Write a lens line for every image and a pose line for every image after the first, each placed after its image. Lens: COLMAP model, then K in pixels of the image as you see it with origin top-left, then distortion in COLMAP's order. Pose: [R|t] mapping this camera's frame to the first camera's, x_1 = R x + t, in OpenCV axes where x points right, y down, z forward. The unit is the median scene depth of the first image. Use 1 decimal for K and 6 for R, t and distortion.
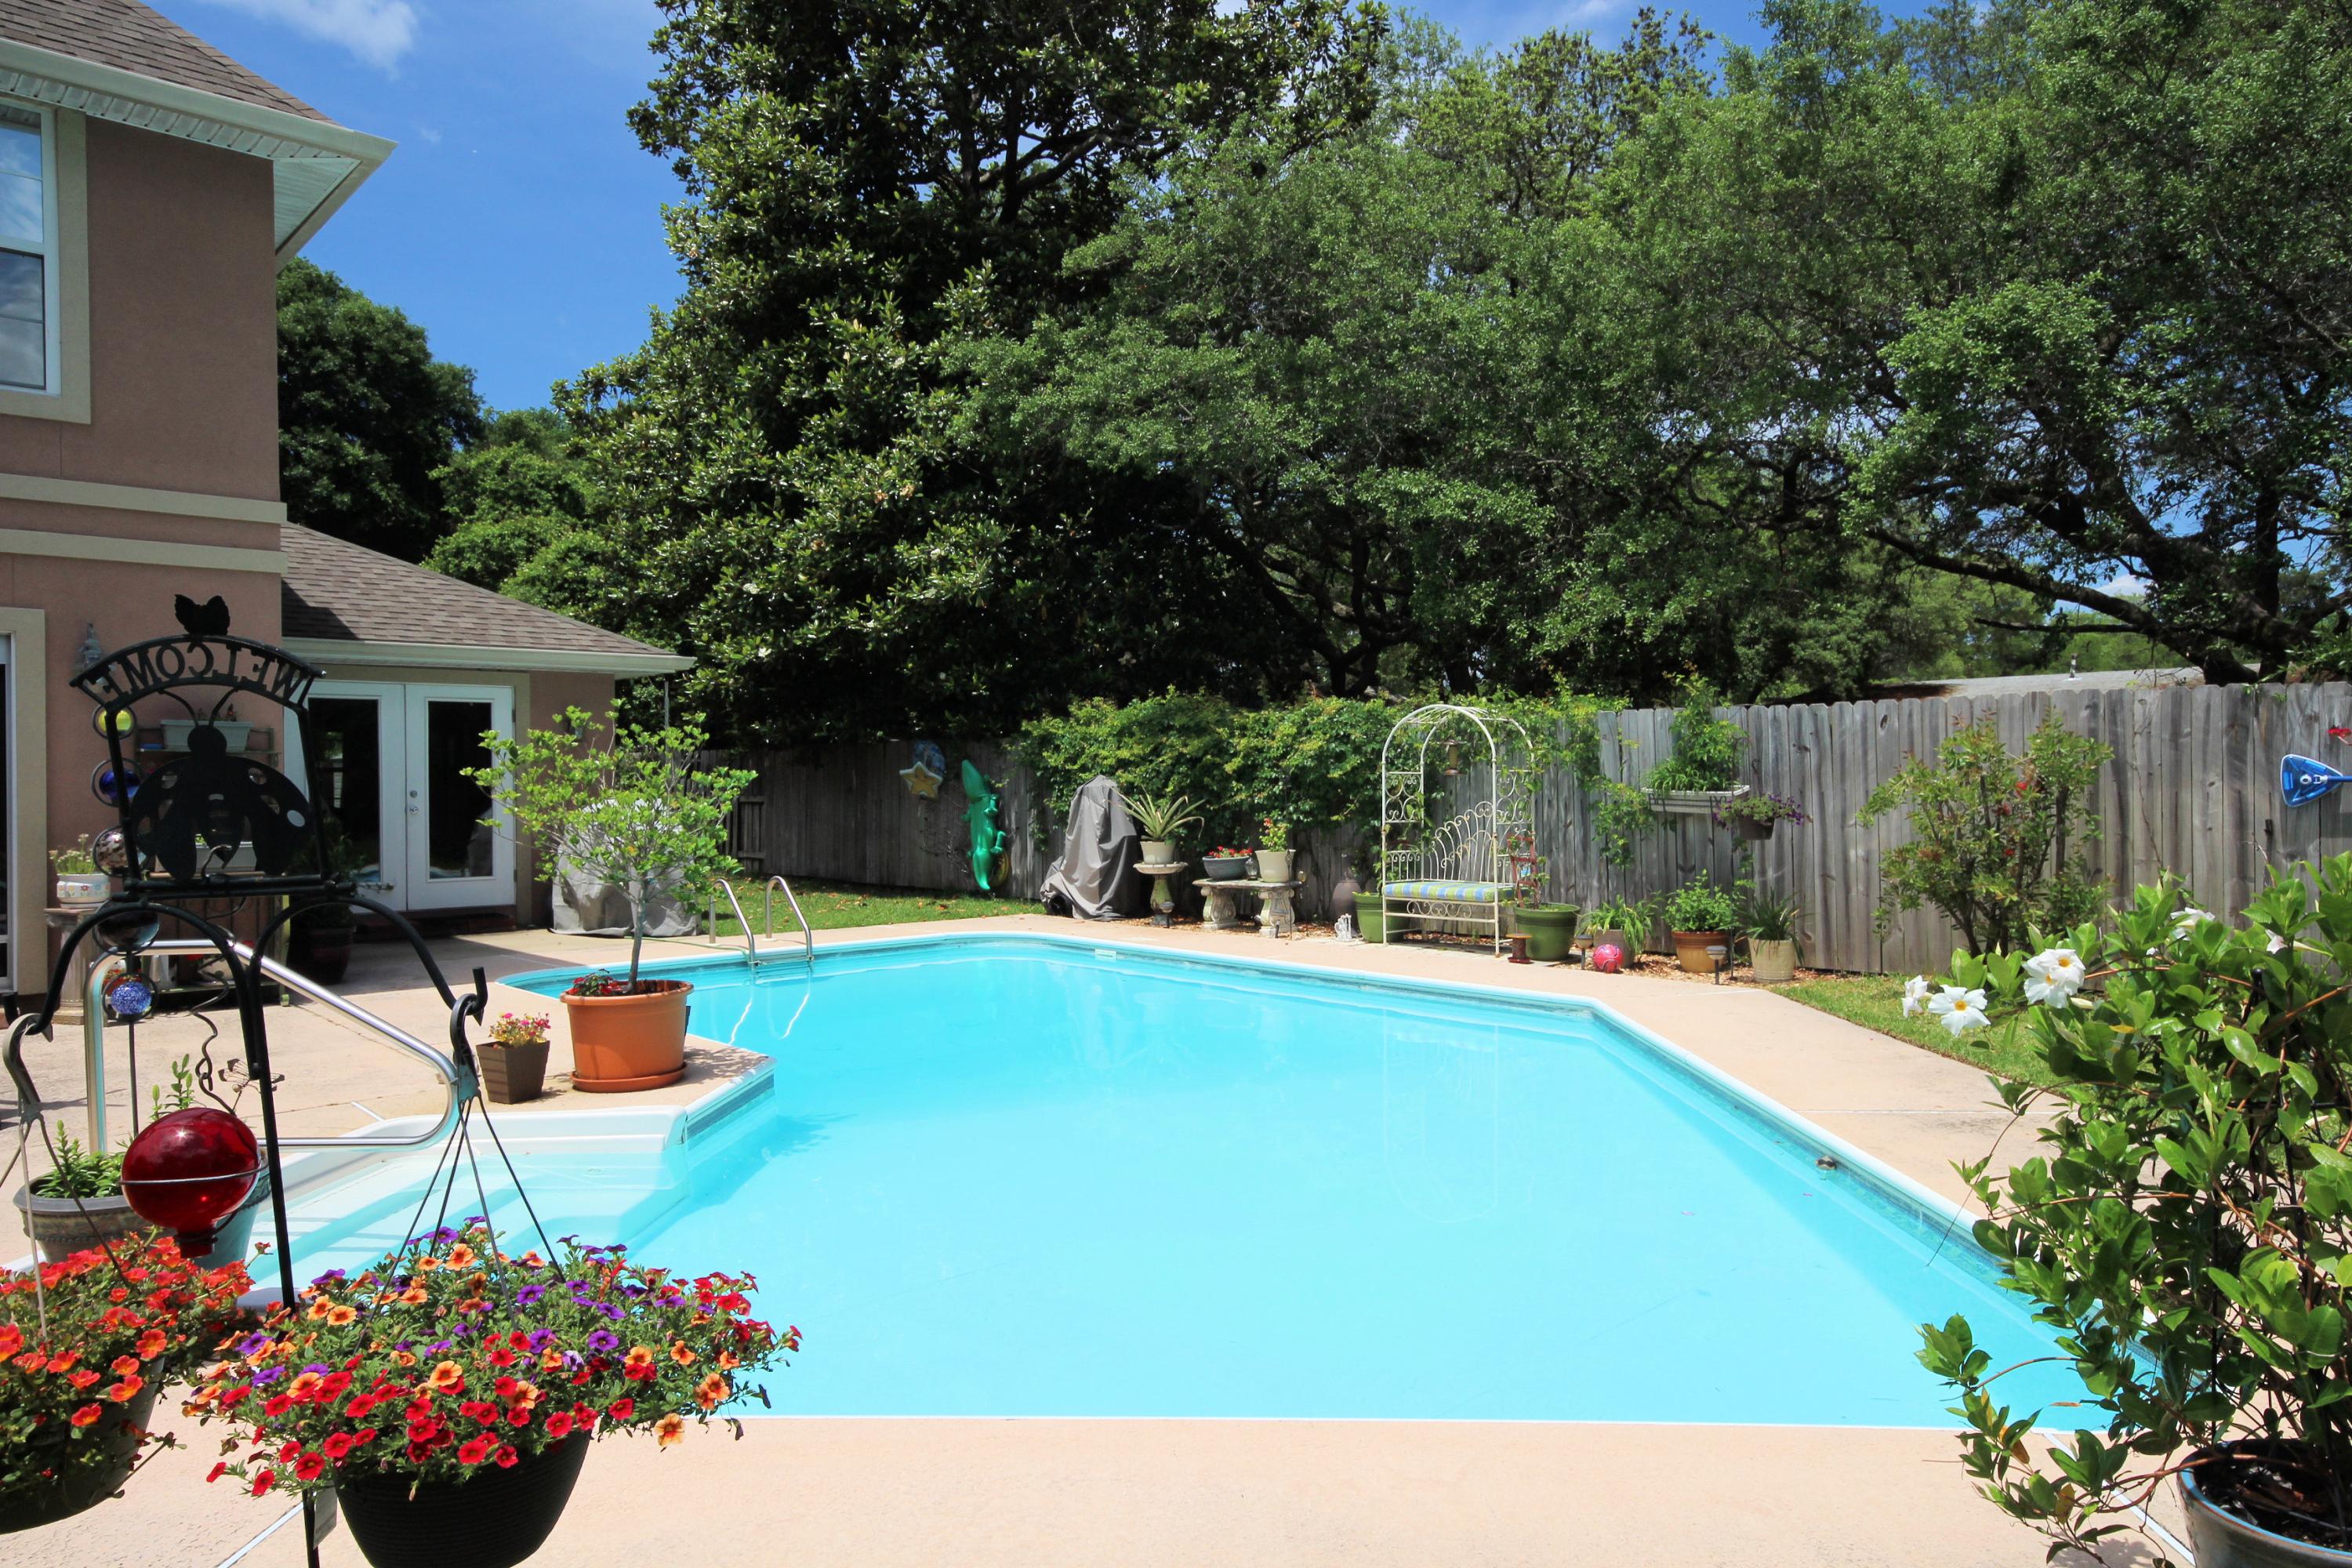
lens RADIAL K [[1542.1, 0, 1165.5], [0, 1542.1, 759.8], [0, 0, 1]] dist [0.066266, 0.004427]
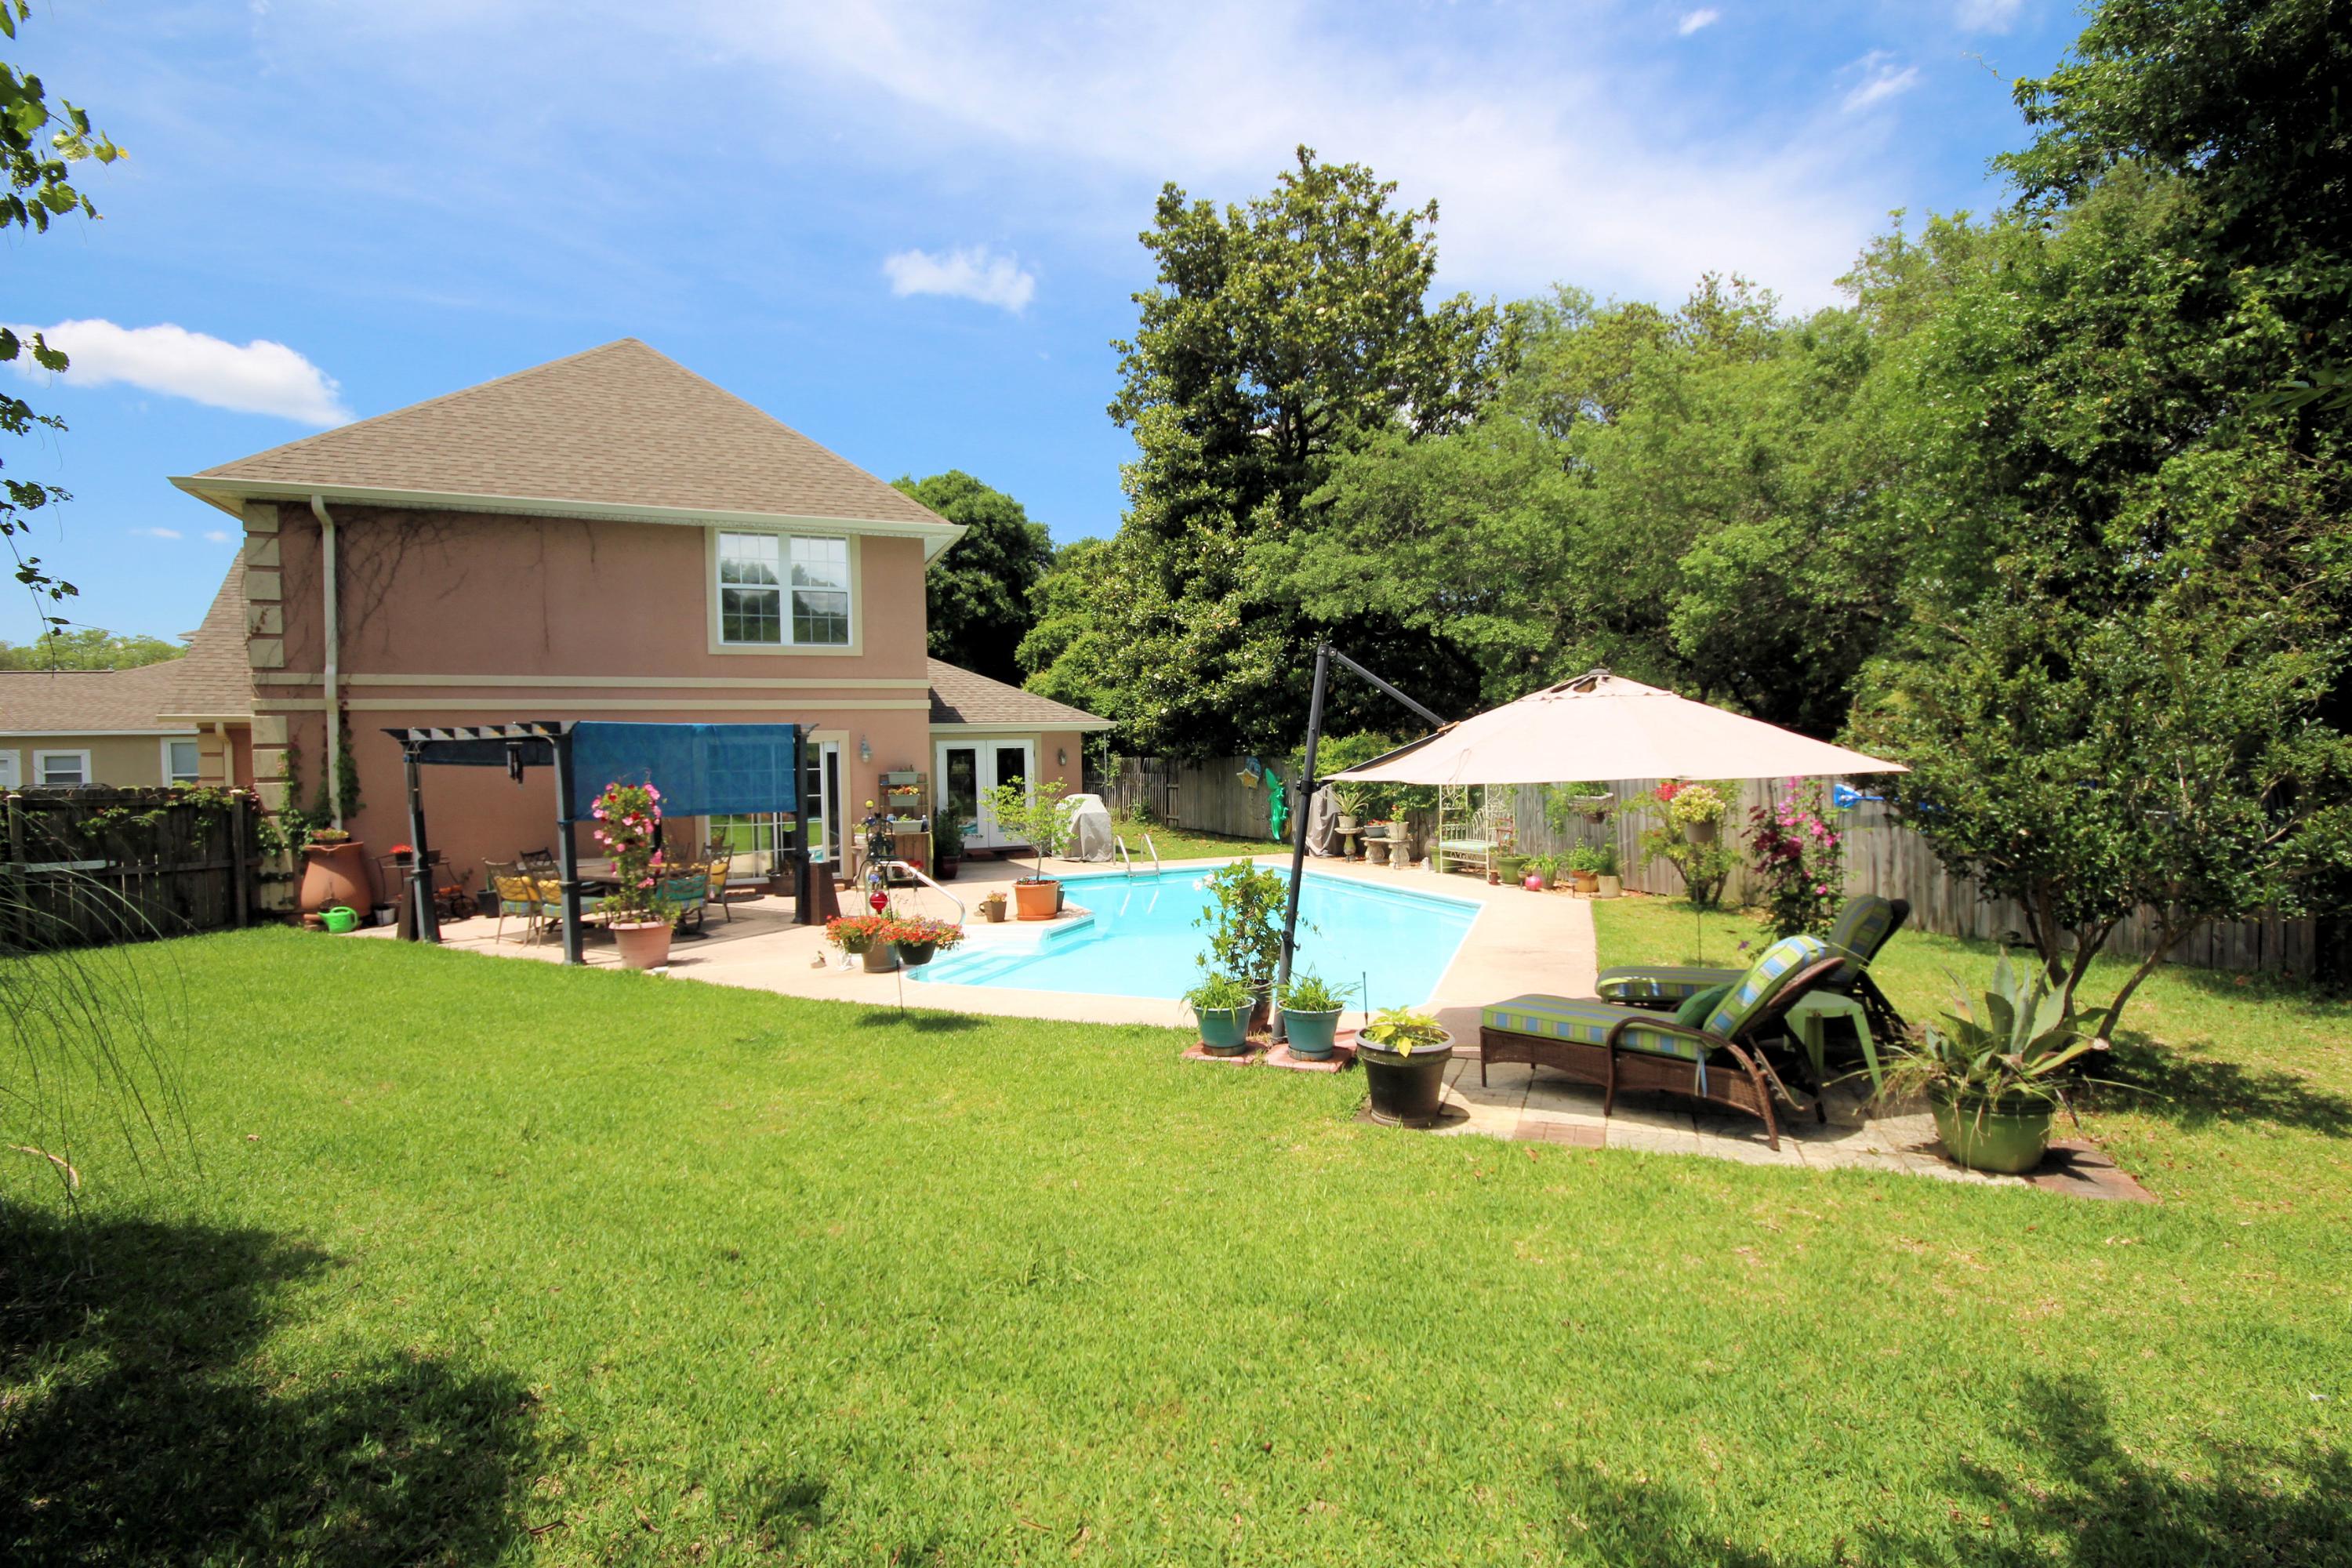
lens RADIAL K [[1087.0, 0, 1183.9], [0, 1087.0, 796.8], [0, 0, 1]] dist [-0.001671, -0.001831]
pose [[0.950900, 0.000052, -0.309499, 0.176952], [0.017366, 0.998416, 0.053525, -0.036841], [0.309012, -0.056271, 0.949392, -0.257103]]
